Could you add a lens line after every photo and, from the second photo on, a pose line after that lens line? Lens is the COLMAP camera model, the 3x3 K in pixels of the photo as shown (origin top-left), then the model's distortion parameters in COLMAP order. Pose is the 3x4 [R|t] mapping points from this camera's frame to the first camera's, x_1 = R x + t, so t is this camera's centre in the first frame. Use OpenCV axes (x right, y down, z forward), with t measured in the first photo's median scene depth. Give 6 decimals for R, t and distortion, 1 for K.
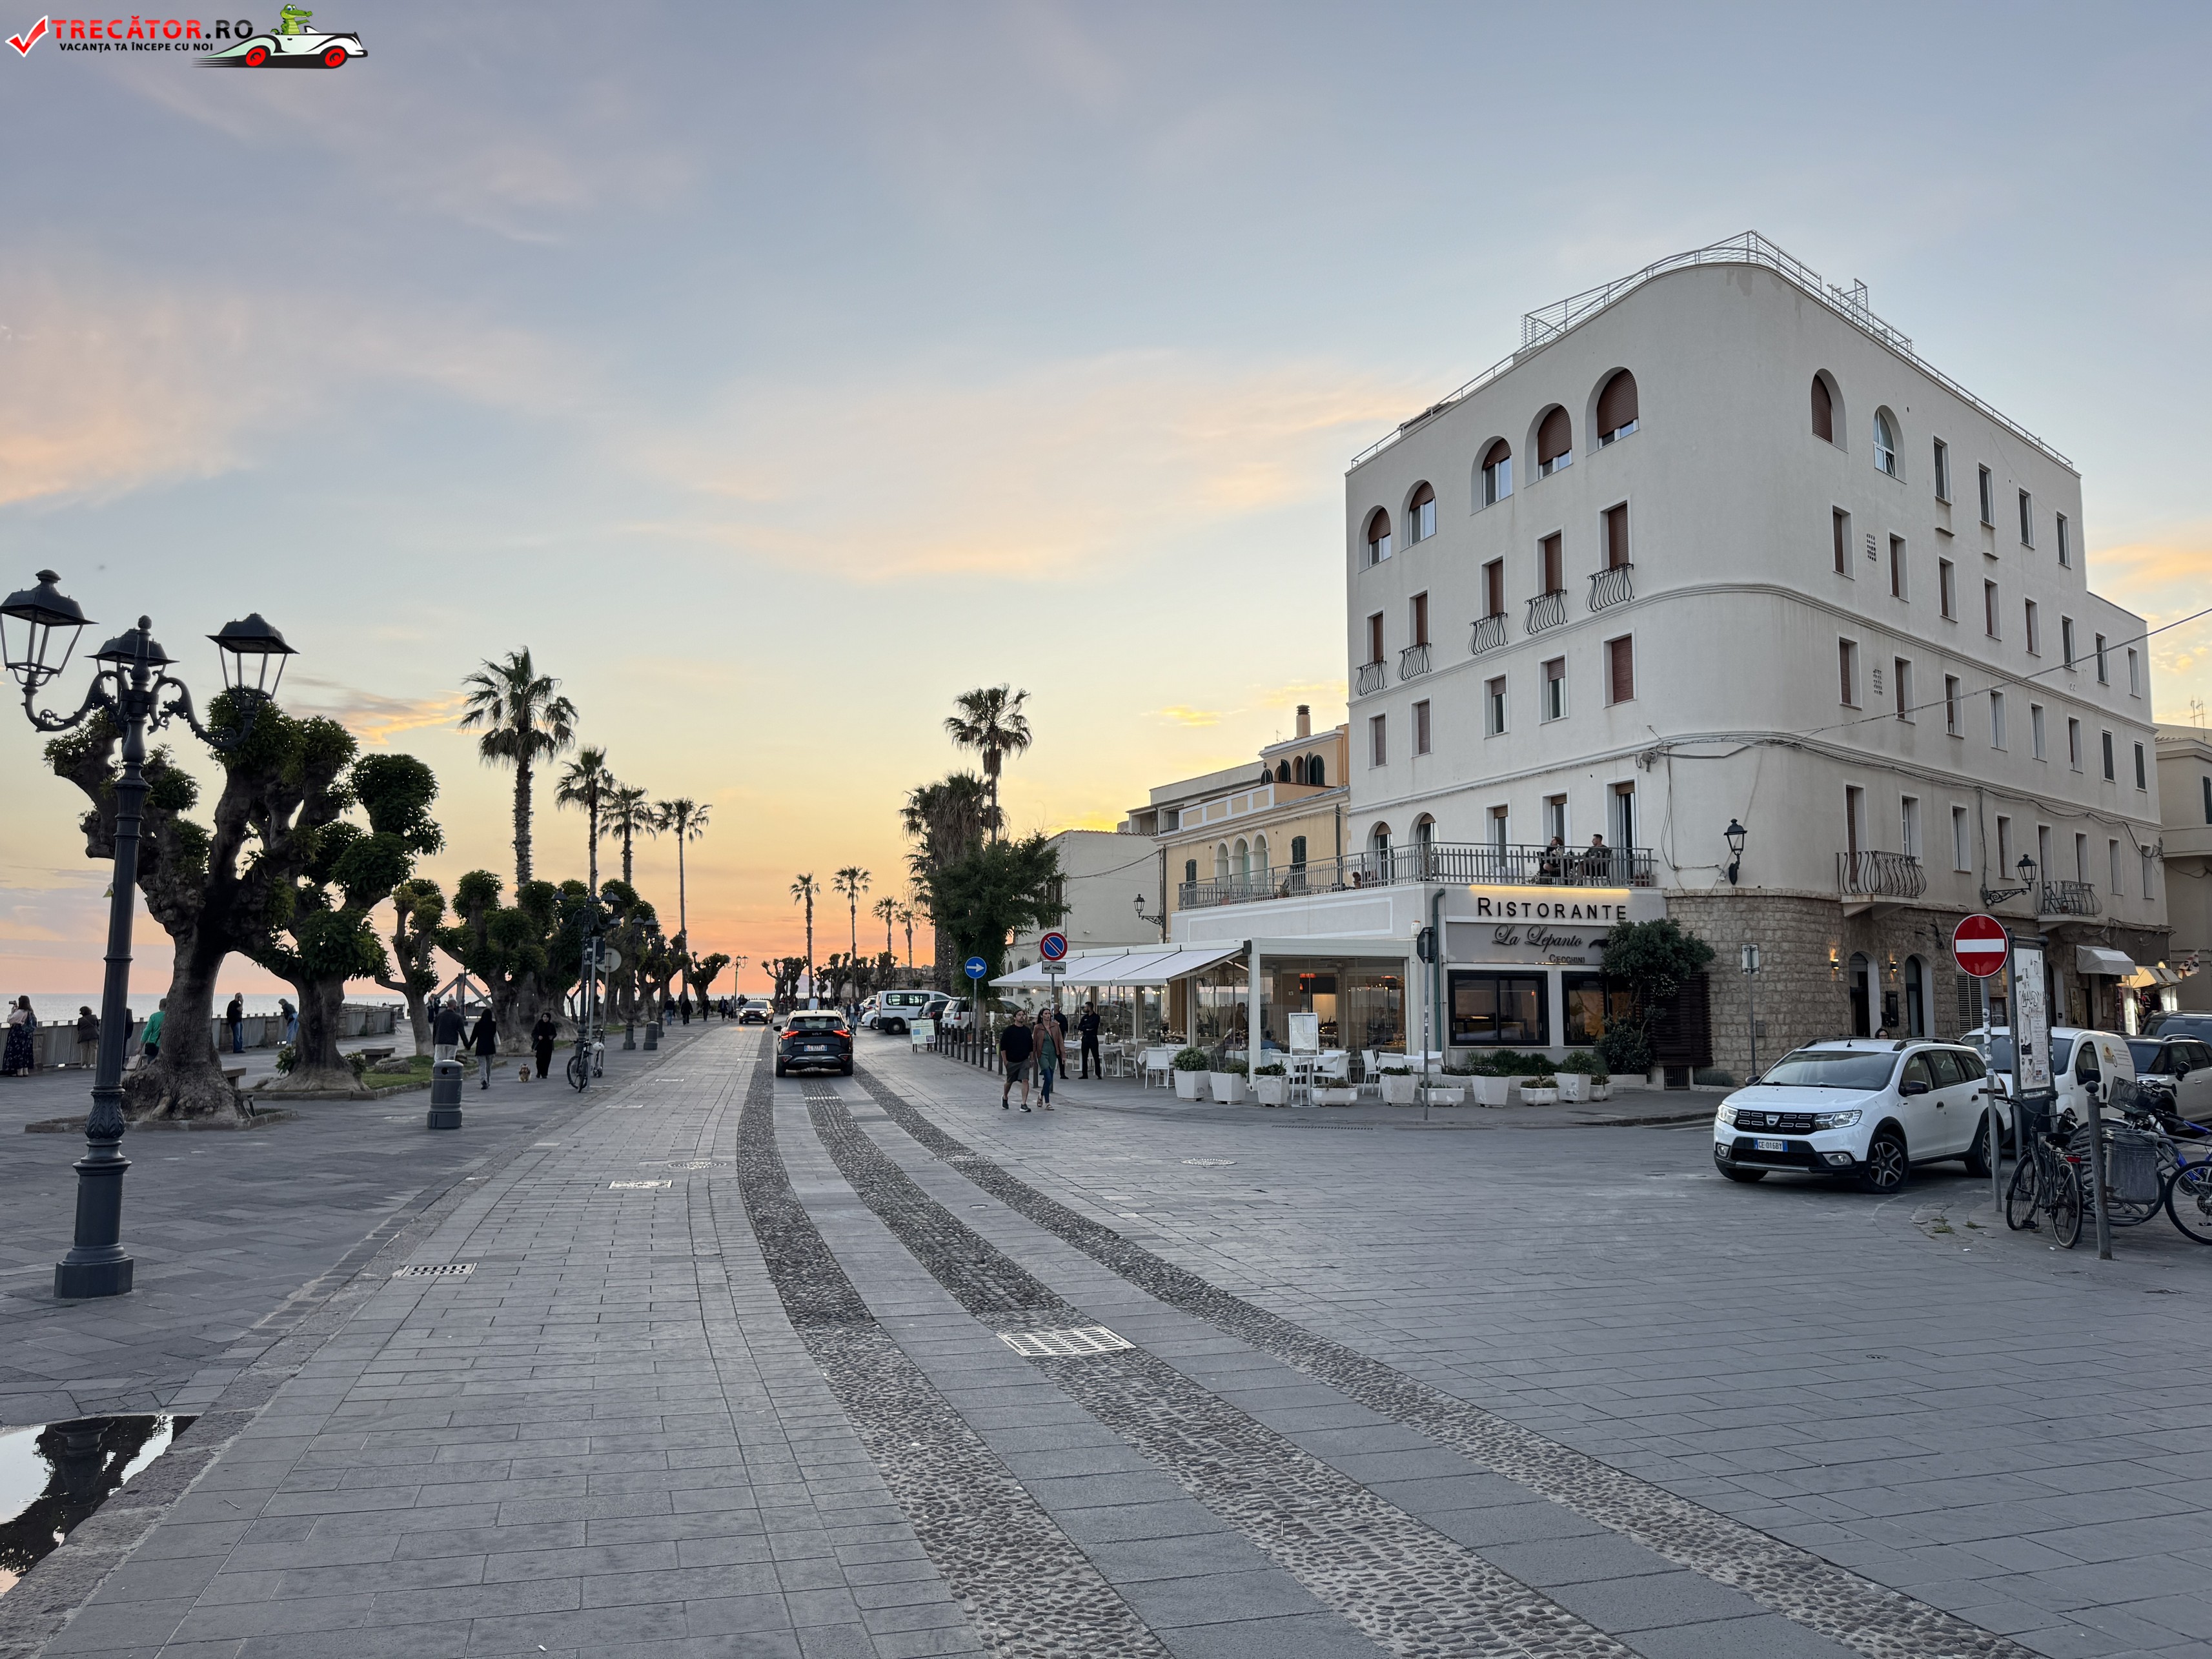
lens RADIAL K [[1568.4, 0, 1106.0], [0, 1568.4, 829.5], [0, 0, 1]] dist [0.102827, -0.149162]
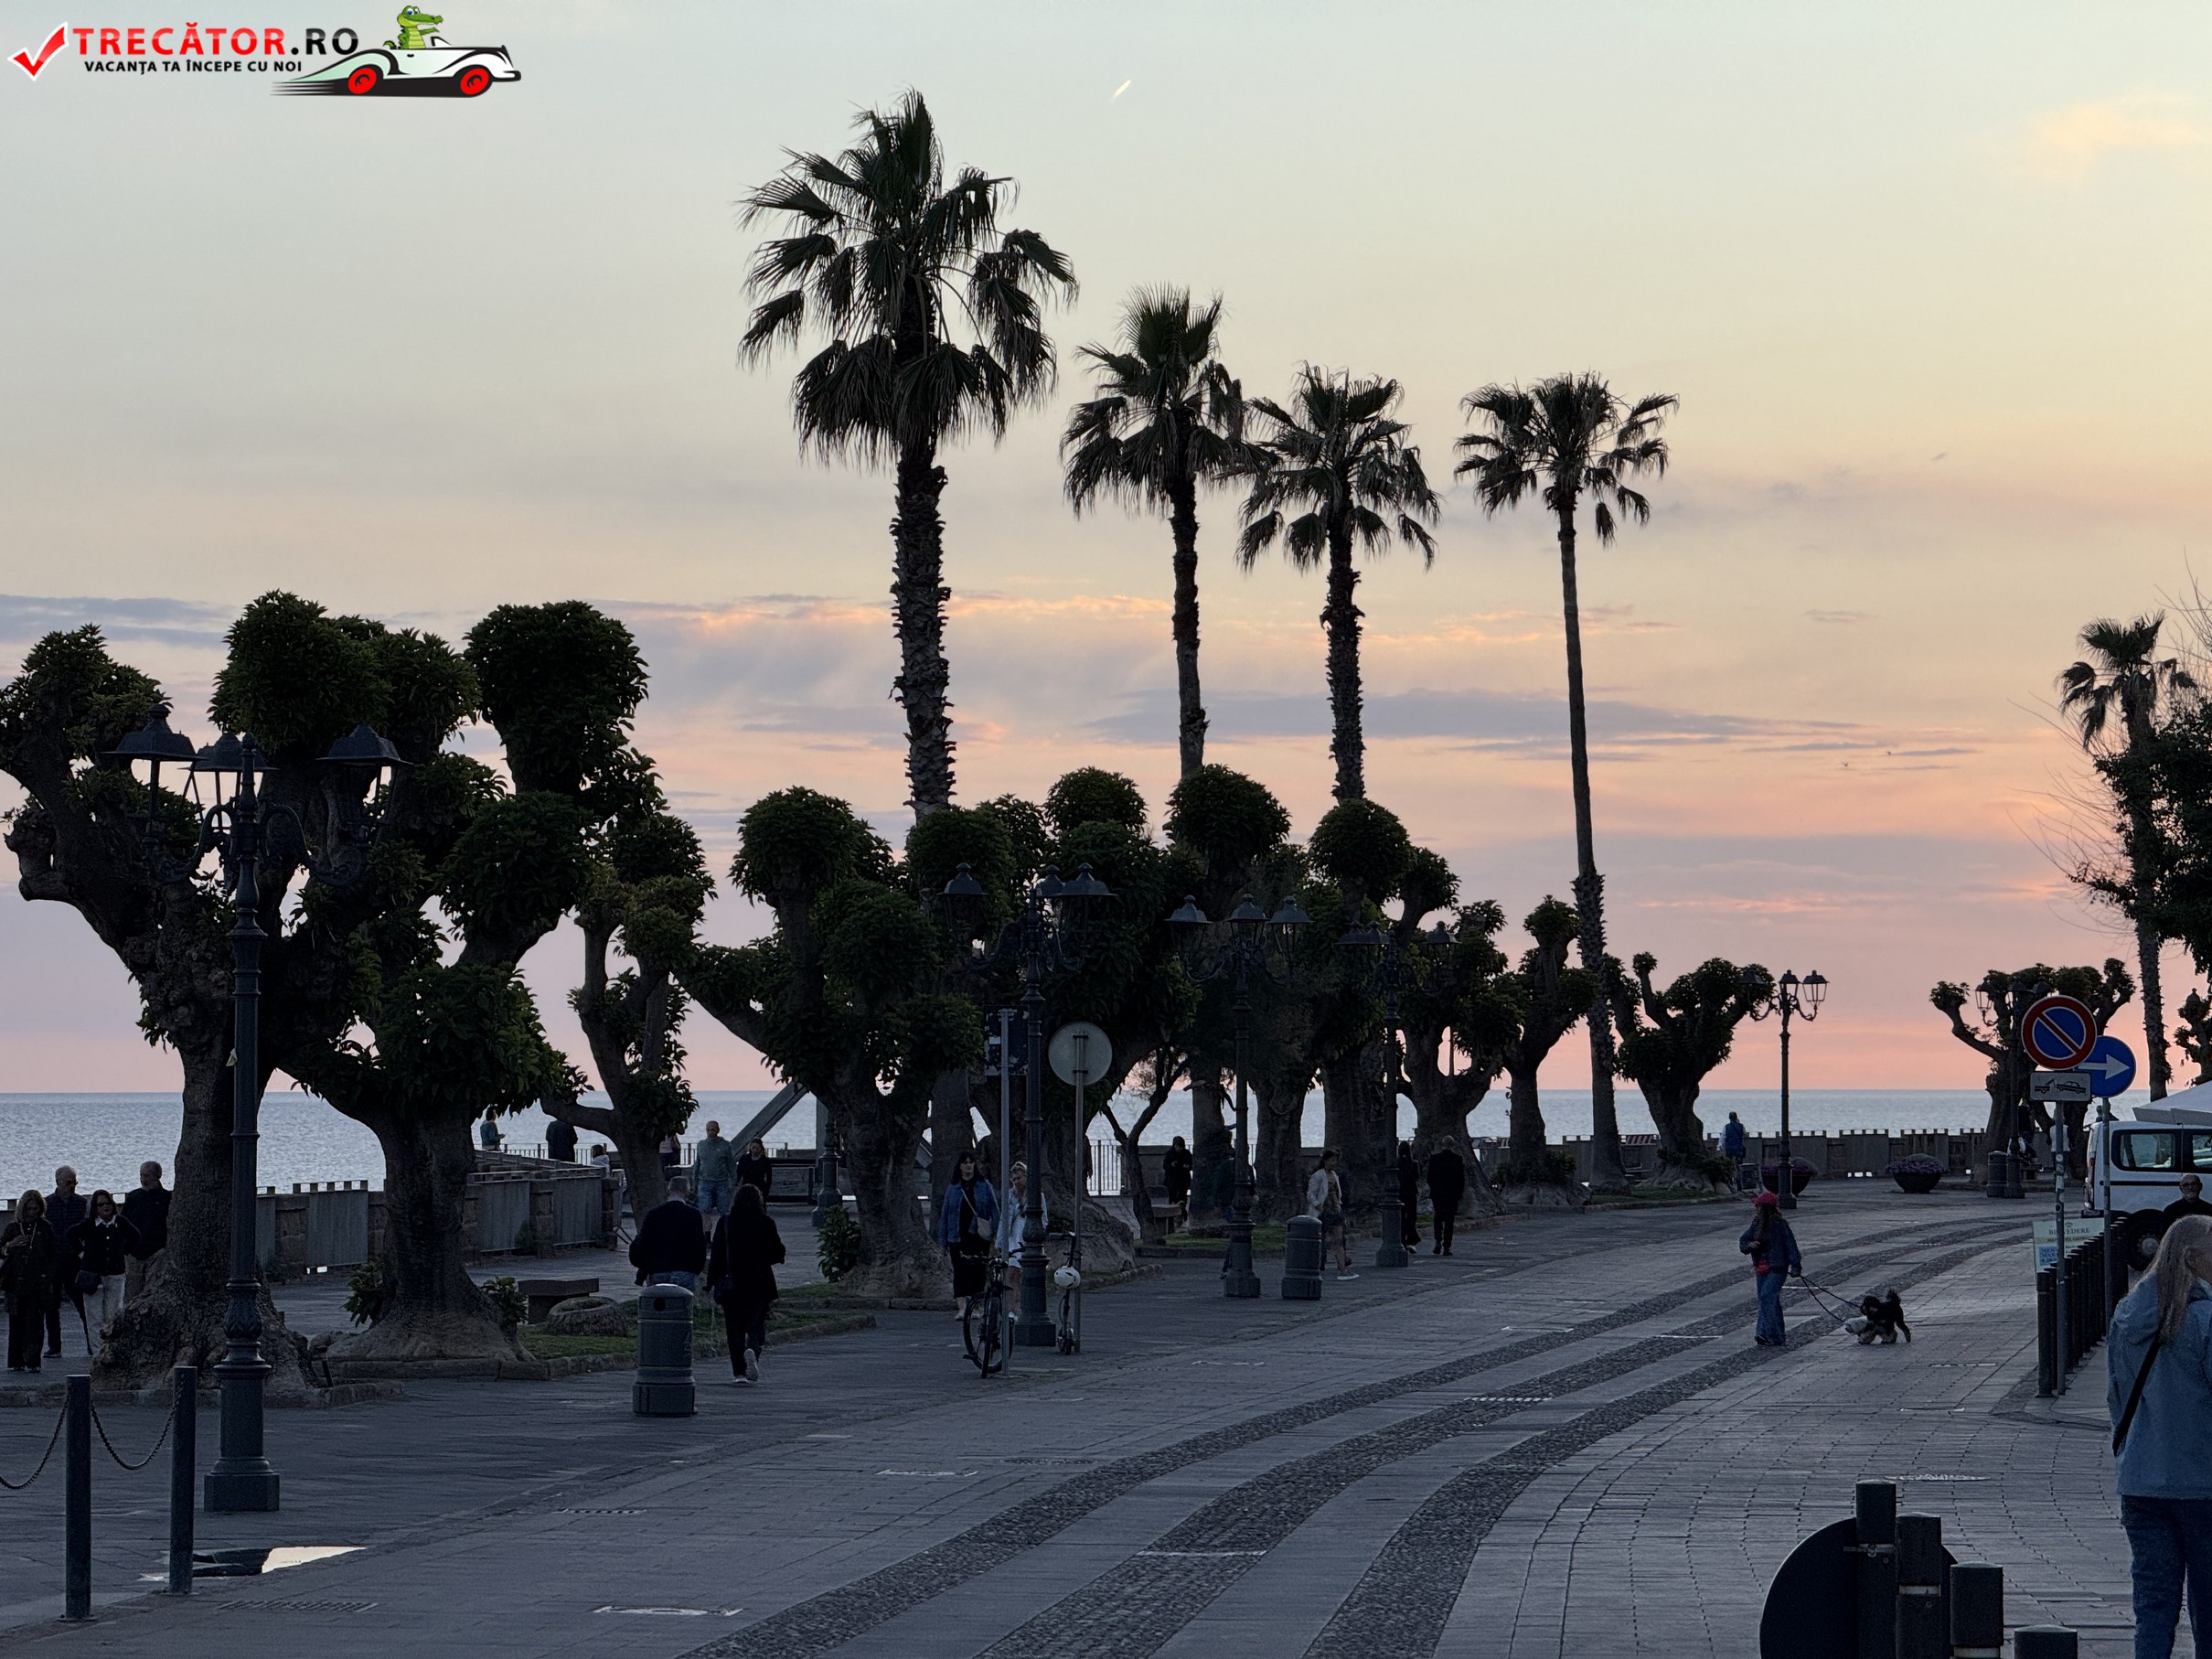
lens RADIAL K [[7865.8, 0, 1106.0], [0, 7865.8, 829.5], [0, 0, 1]] dist [0.707756, -19.501556]
pose [[0.935052, -0.015255, -0.354182, 0.291538], [0.040460, 0.997138, 0.063867, -0.073950], [0.352194, -0.074049, 0.932993, -0.614429]]
